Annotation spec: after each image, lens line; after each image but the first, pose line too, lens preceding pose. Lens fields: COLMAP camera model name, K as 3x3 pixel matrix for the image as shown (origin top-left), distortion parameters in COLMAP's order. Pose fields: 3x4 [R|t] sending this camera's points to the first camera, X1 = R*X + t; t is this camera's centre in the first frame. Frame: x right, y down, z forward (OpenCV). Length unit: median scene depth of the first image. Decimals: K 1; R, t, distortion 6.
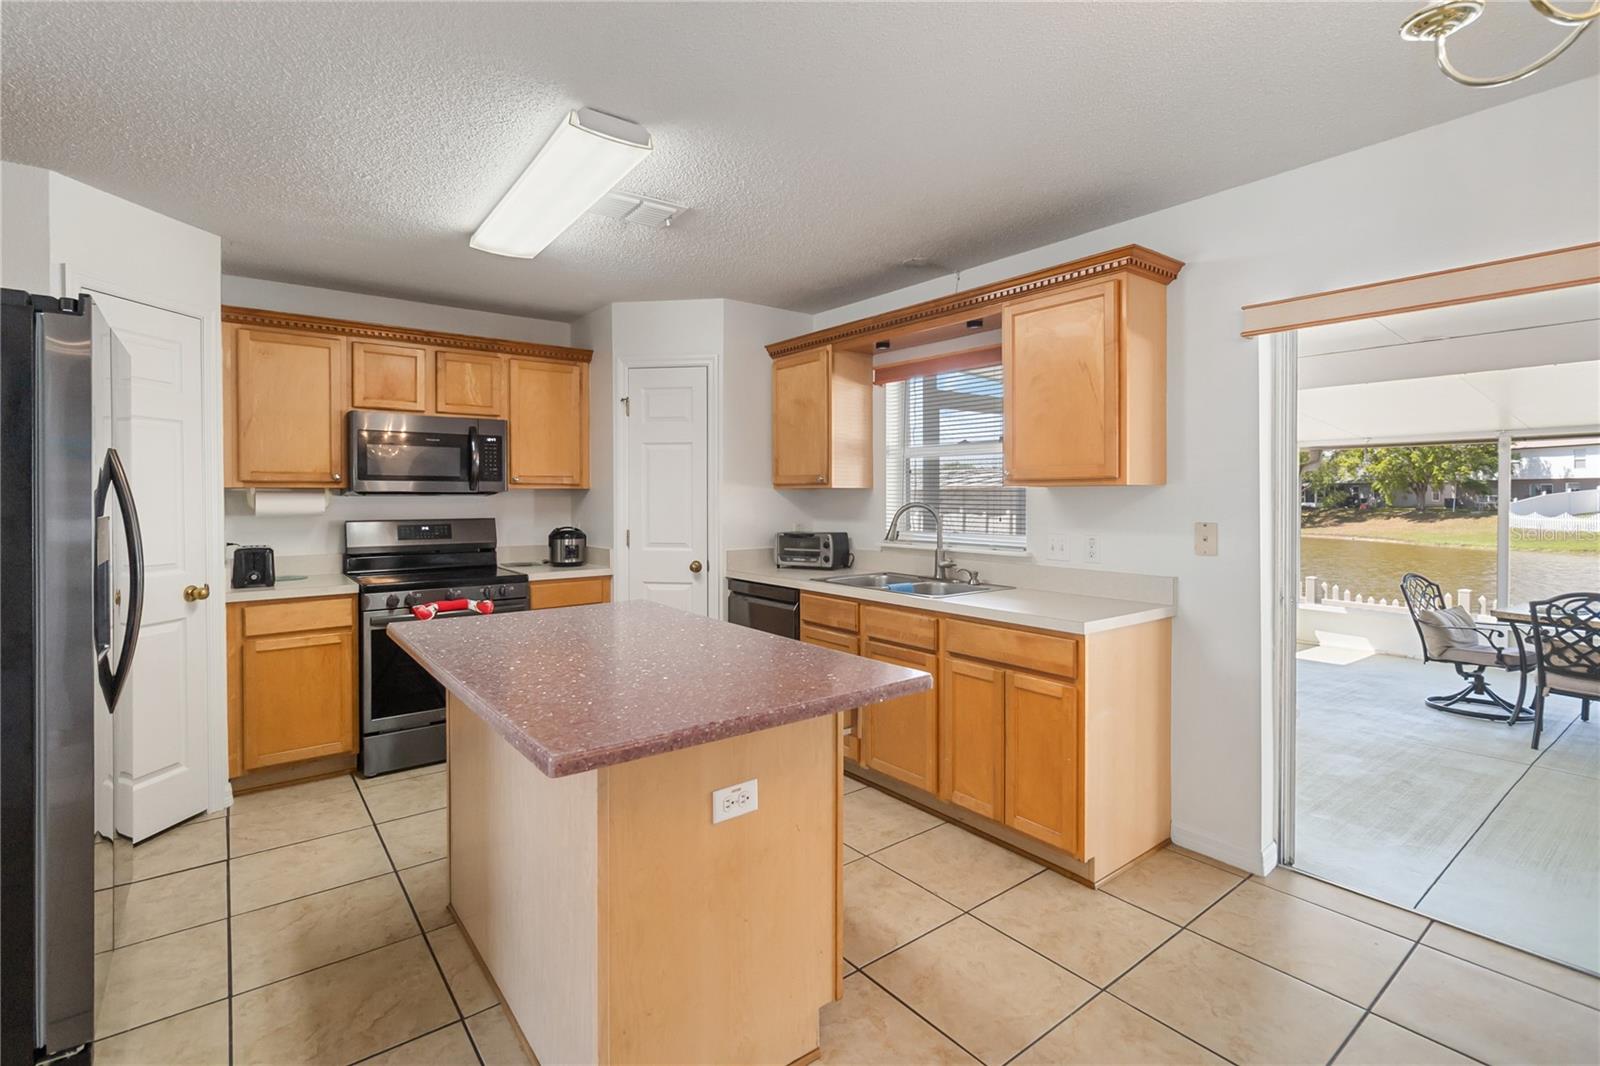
lens RADIAL K [[743.8, 0, 795.9], [0, 743.8, 487.9], [0, 0, 1]] dist [-0.000218, 0.000325]
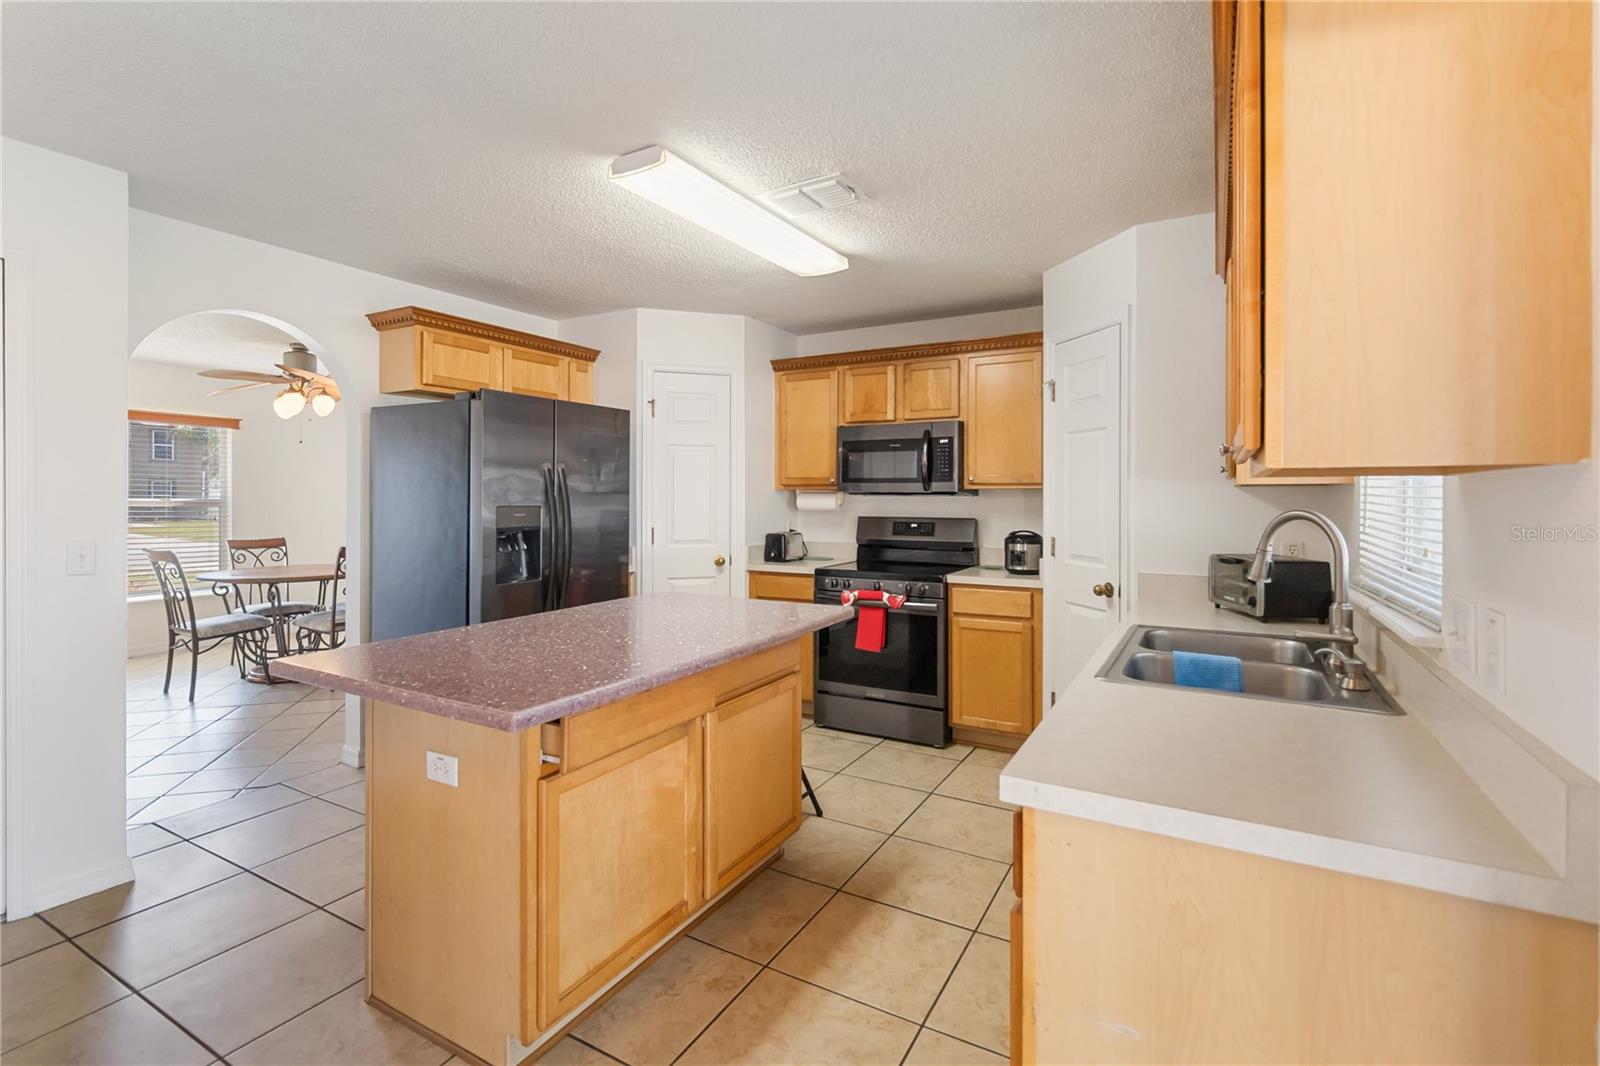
lens RADIAL K [[743.8, 0, 795.9], [0, 743.8, 487.9], [0, 0, 1]] dist [-0.000218, 0.000325]
pose [[0.372469, -0.009102, -0.928000, 0.466025], [0.007593, 0.999948, -0.006760, 0.004805], [0.928014, -0.004528, 0.372519, 0.435363]]
